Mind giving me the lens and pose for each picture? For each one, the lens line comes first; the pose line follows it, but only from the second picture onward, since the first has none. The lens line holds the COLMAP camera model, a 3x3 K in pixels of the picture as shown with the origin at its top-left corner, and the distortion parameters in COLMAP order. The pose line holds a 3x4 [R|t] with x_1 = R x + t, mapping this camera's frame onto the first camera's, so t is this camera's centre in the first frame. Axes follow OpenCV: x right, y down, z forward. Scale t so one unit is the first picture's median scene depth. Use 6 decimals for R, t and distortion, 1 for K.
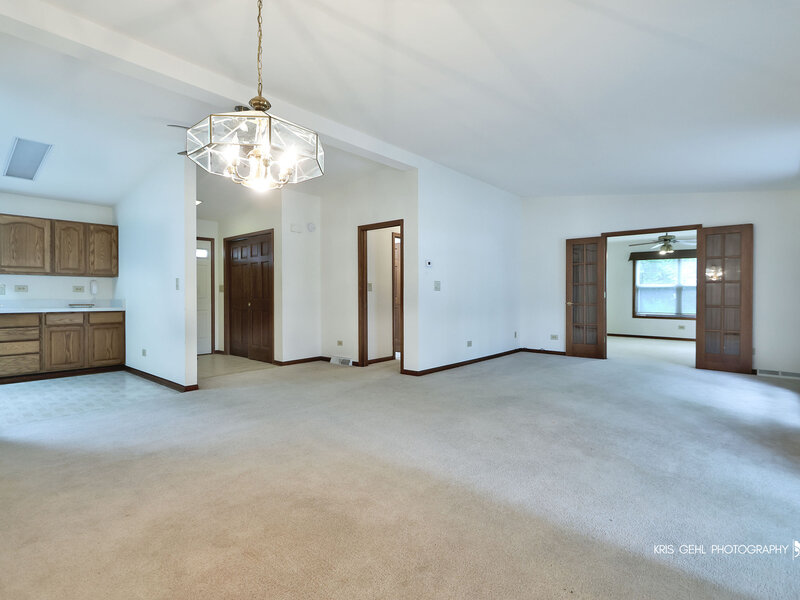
lens RADIAL K [[408.7, 0, 400.7], [0, 408.7, 300.8], [0, 0, 1]] dist [-0.001075, -0.000525]
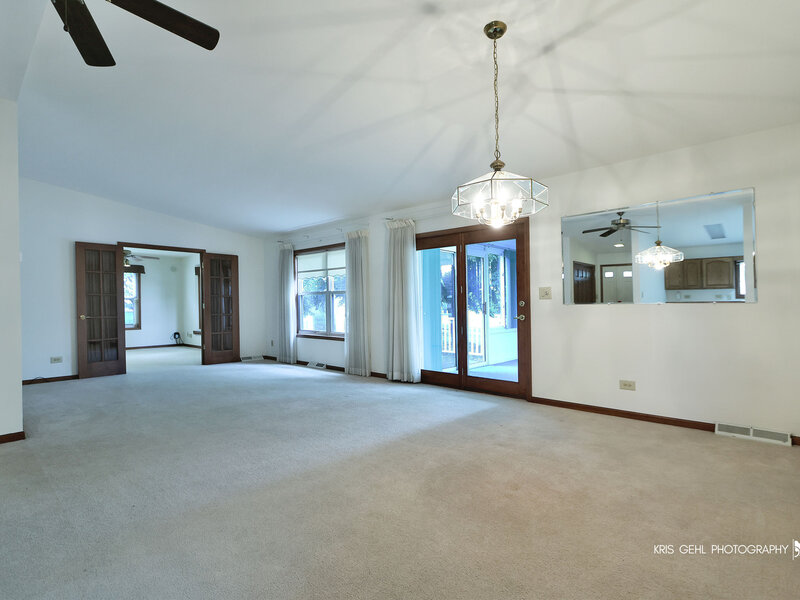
lens RADIAL K [[408.7, 0, 400.7], [0, 408.7, 300.8], [0, 0, 1]] dist [-0.001075, -0.000525]
pose [[0.053021, 0.011225, 0.998530, -0.422404], [0.021222, 0.999698, -0.012365, -0.002987], [-0.998368, 0.021846, 0.052767, 0.301389]]
